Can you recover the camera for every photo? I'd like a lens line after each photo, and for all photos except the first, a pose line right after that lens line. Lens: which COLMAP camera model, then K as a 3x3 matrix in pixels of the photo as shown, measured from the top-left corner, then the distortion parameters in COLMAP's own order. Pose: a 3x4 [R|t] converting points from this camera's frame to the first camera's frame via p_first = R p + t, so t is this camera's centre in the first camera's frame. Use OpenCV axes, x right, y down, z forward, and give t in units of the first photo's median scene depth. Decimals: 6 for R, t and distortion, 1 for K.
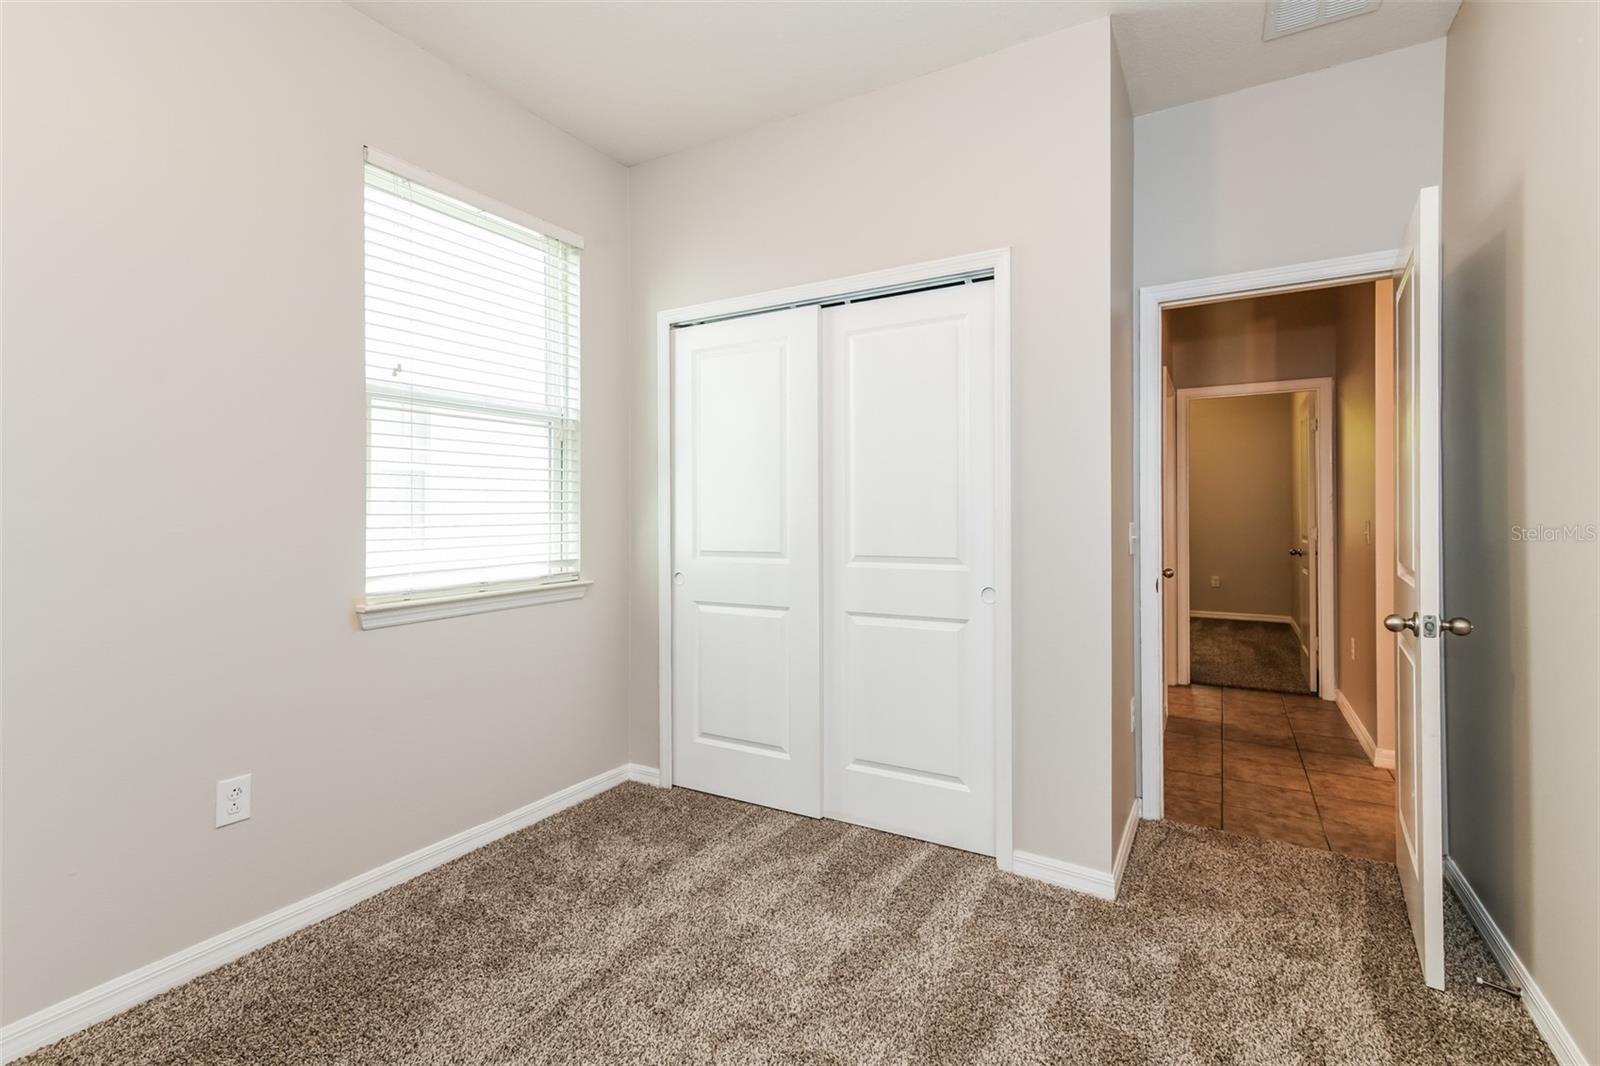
lens RADIAL K [[726.5, 0, 808.4], [0, 726.5, 524.8], [0, 0, 1]] dist [-0.005108, -0.000026]
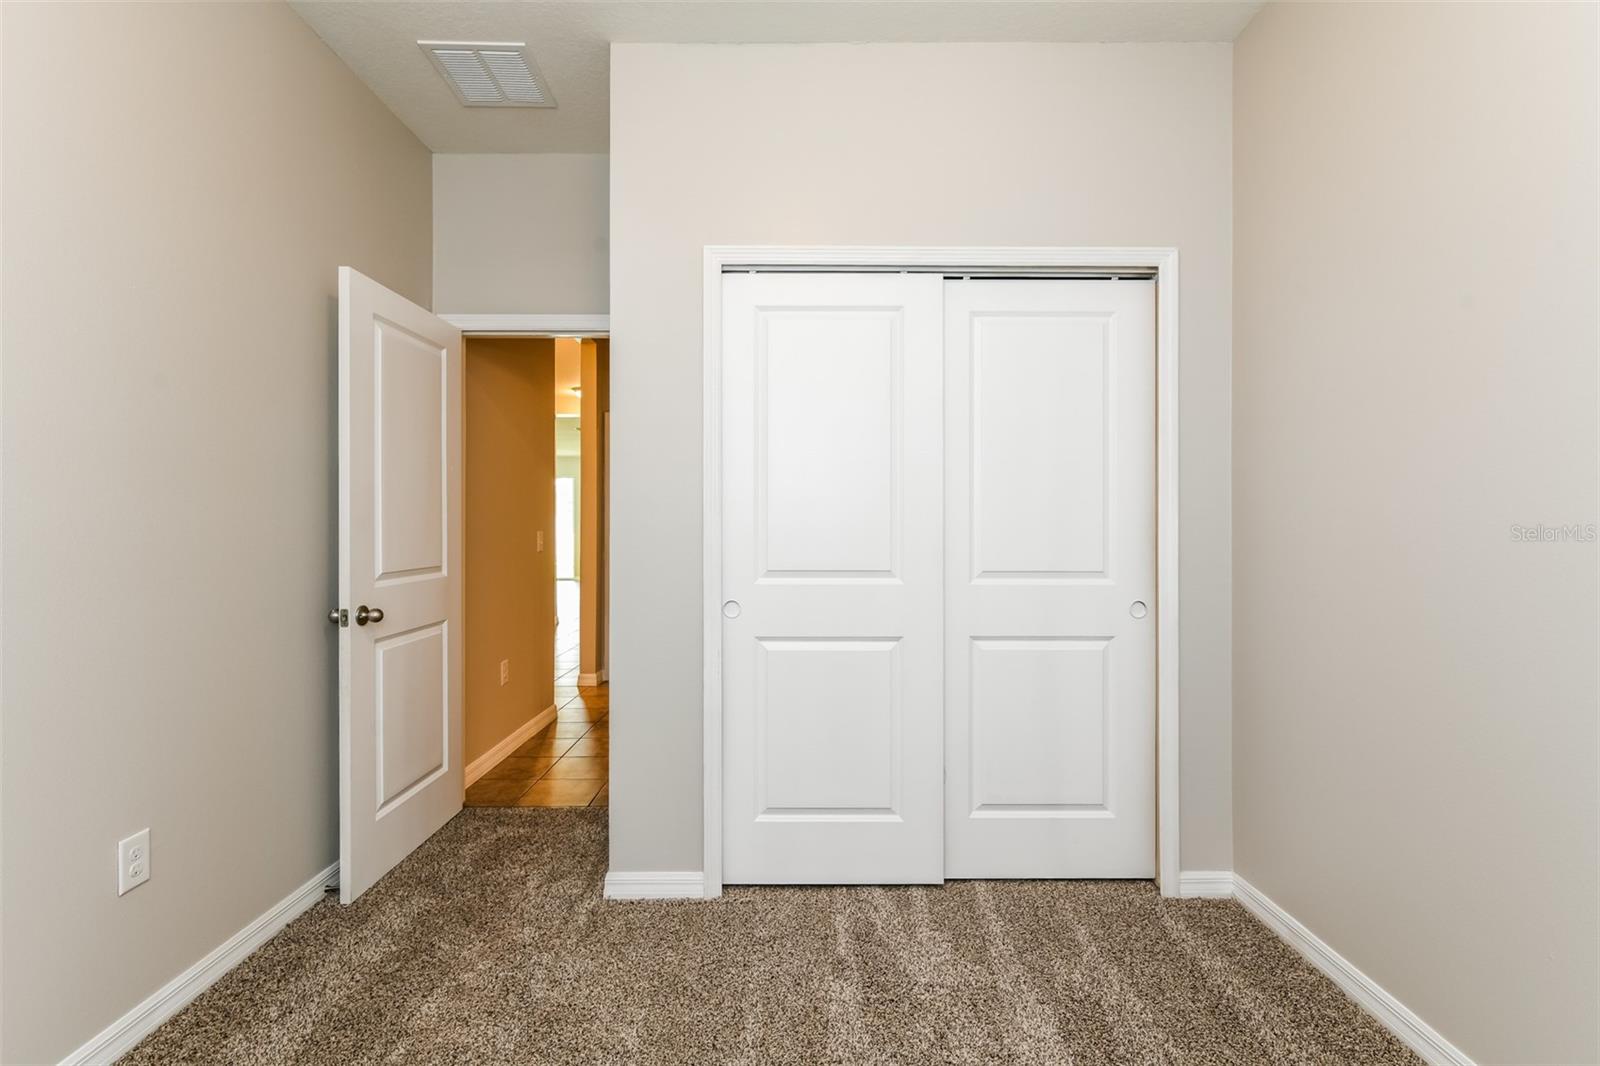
lens RADIAL K [[726.5, 0, 799.9], [0, 726.5, 535.1], [0, 0, 1]] dist [-0.005108, -0.000026]
pose [[0.864100, 0.005029, 0.503295, -0.535803], [0.002809, 0.999886, -0.014813, 0.011510], [-0.503312, 0.014214, 0.863988, 0.348380]]
